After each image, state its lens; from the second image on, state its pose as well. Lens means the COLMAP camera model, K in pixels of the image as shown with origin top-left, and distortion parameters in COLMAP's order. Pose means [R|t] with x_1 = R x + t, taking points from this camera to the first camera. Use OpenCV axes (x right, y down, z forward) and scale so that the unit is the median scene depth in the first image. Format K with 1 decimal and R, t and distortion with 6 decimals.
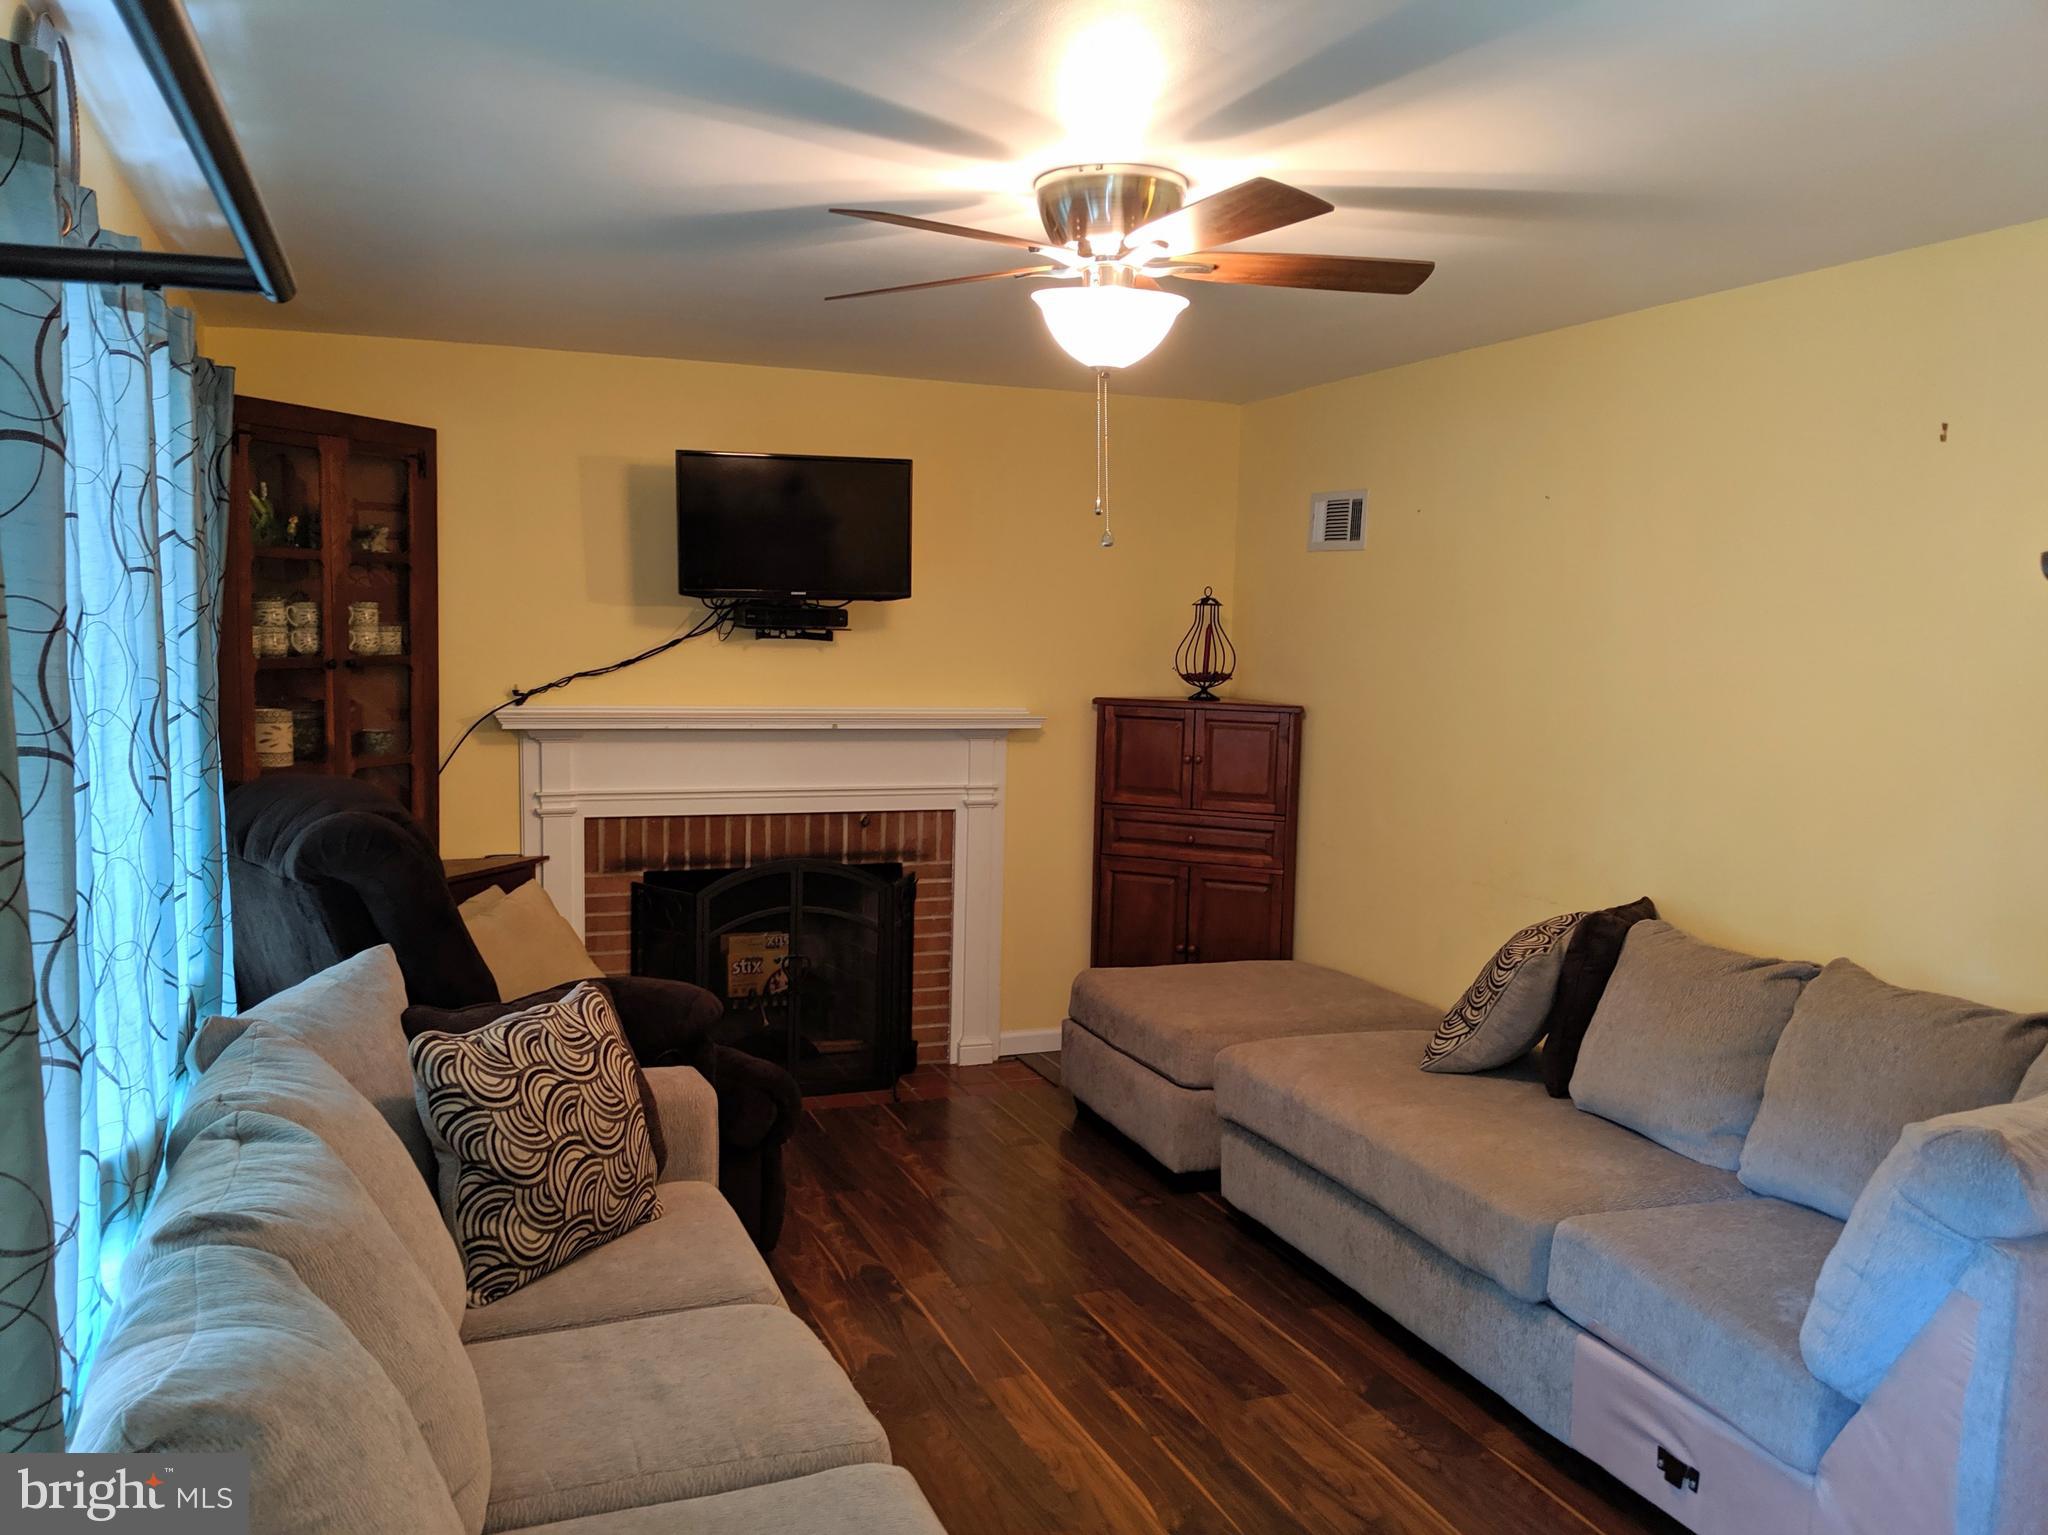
lens RADIAL K [[1662.8, 0, 996.2], [0, 1662.8, 768.1], [0, 0, 1]] dist [0.136805, -0.324891]
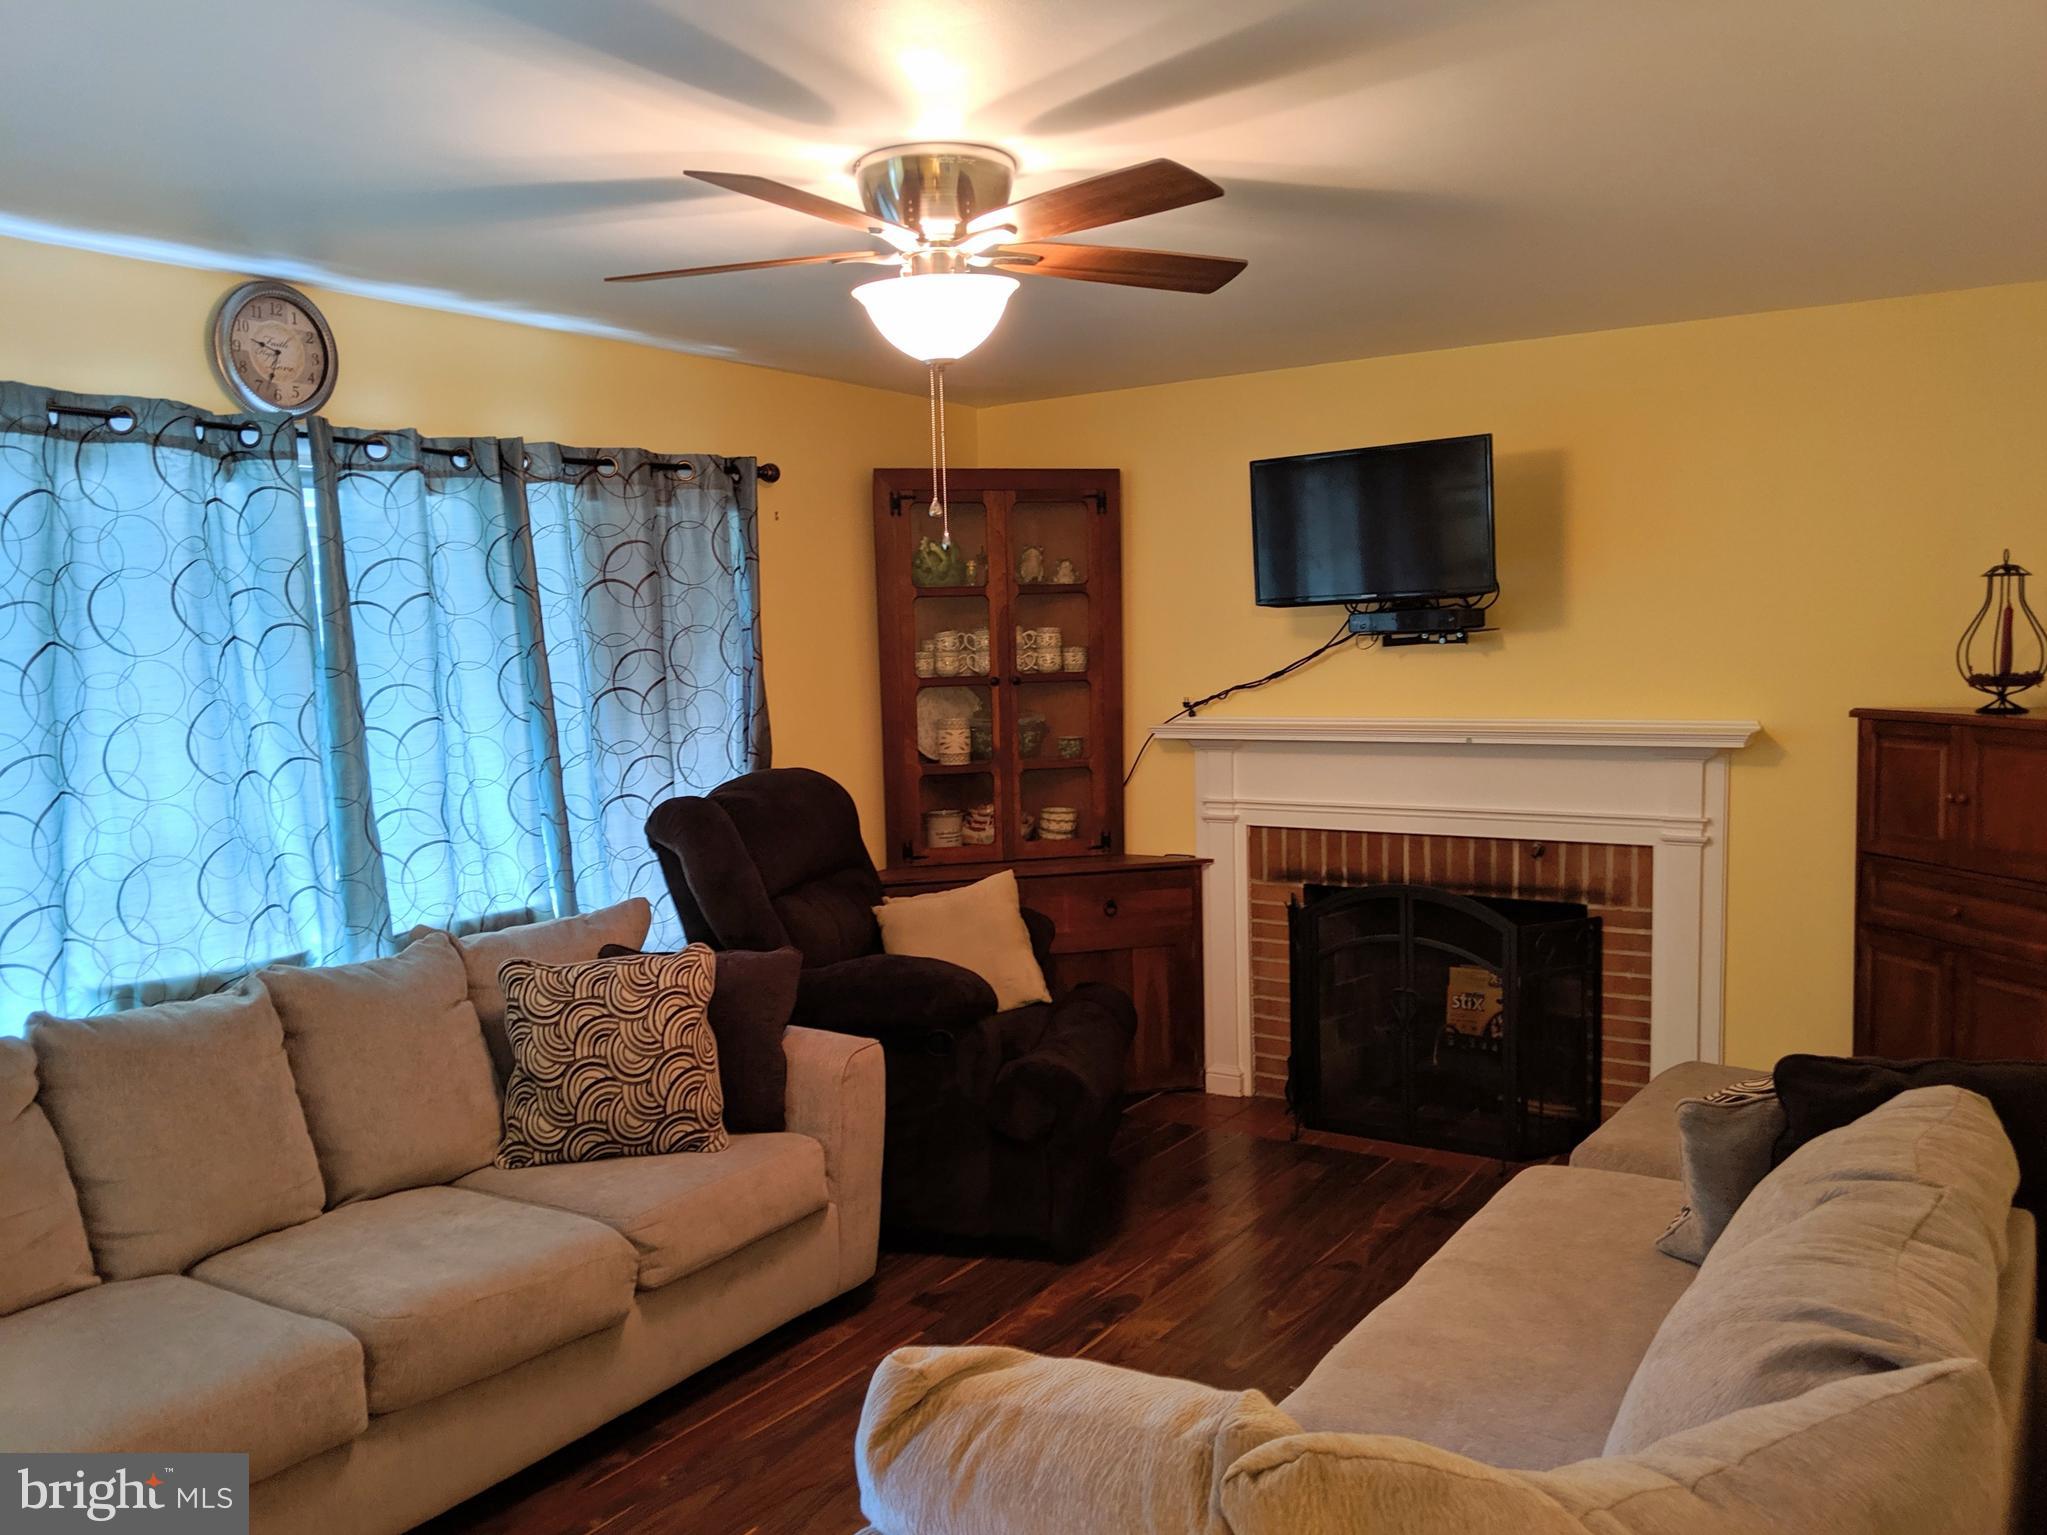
lens RADIAL K [[1662.0, 0, 995.7], [0, 1662.0, 768.1], [0, 0, 1]] dist [0.136805, -0.324891]
pose [[0.568326, 0.030553, -0.822236, 0.490621], [-0.036253, 0.999270, 0.012074, -0.011965], [0.822004, 0.022947, 0.569019, 0.278401]]
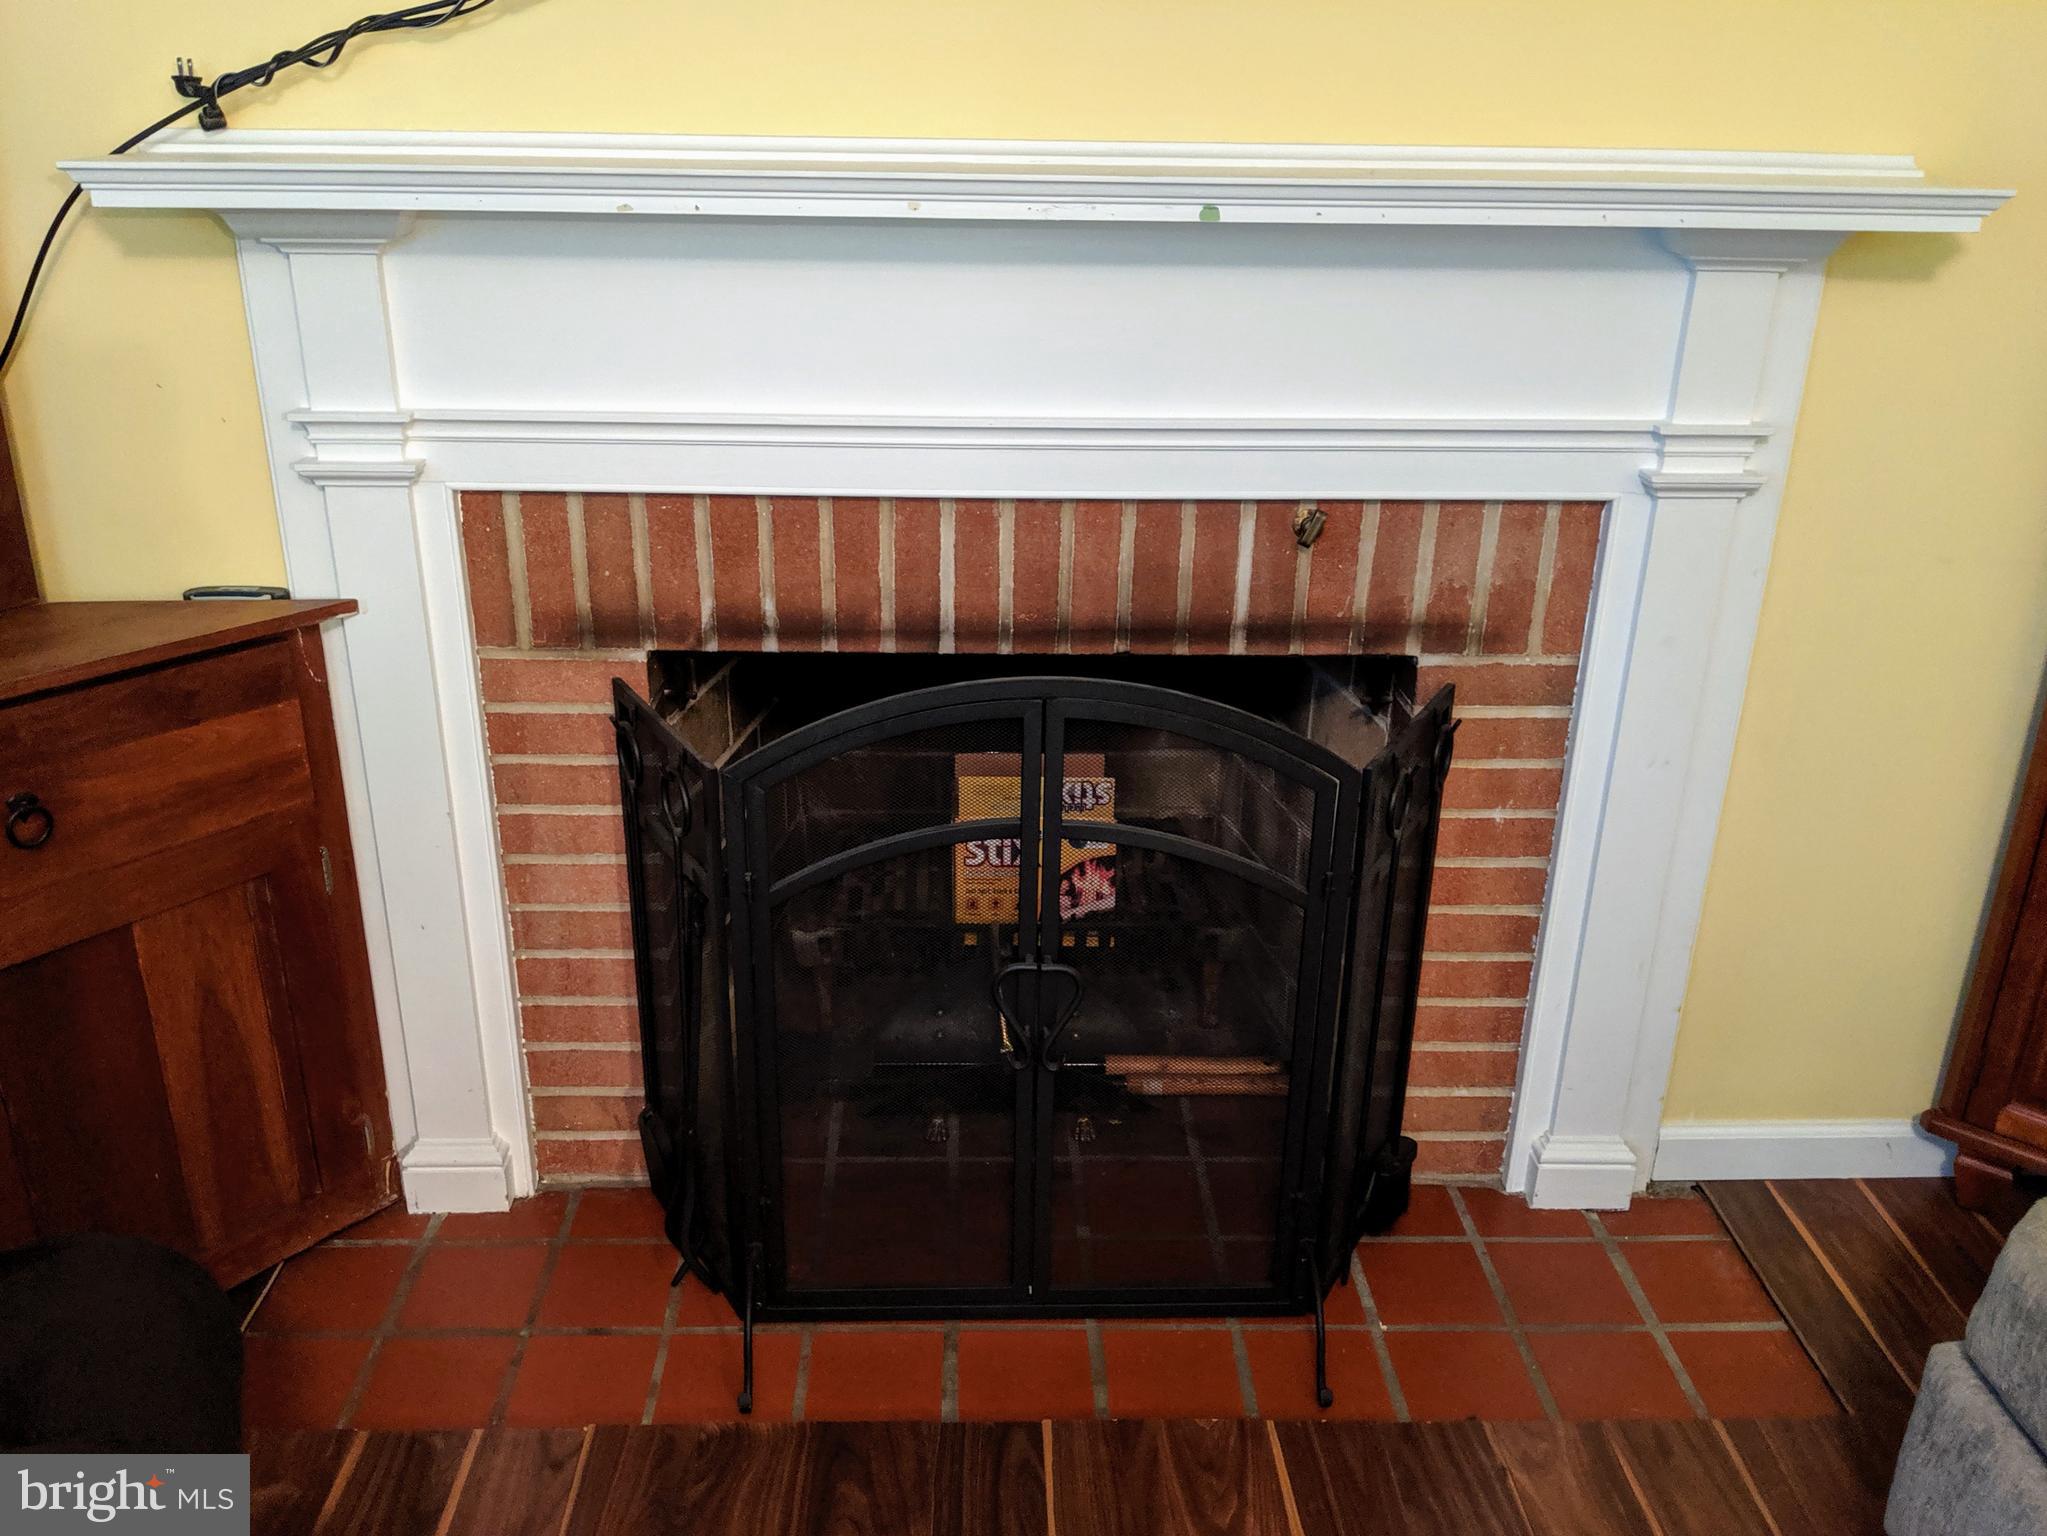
lens RADIAL K [[1694.8, 0, 997.6], [0, 1694.8, 766.0], [0, 0, 1]] dist [0.141893, -0.223875]
pose [[0.940569, 0.120044, -0.317679, -0.025388], [-0.023880, 0.956504, 0.290739, -0.019902], [0.338763, -0.265874, 0.902525, 0.684987]]
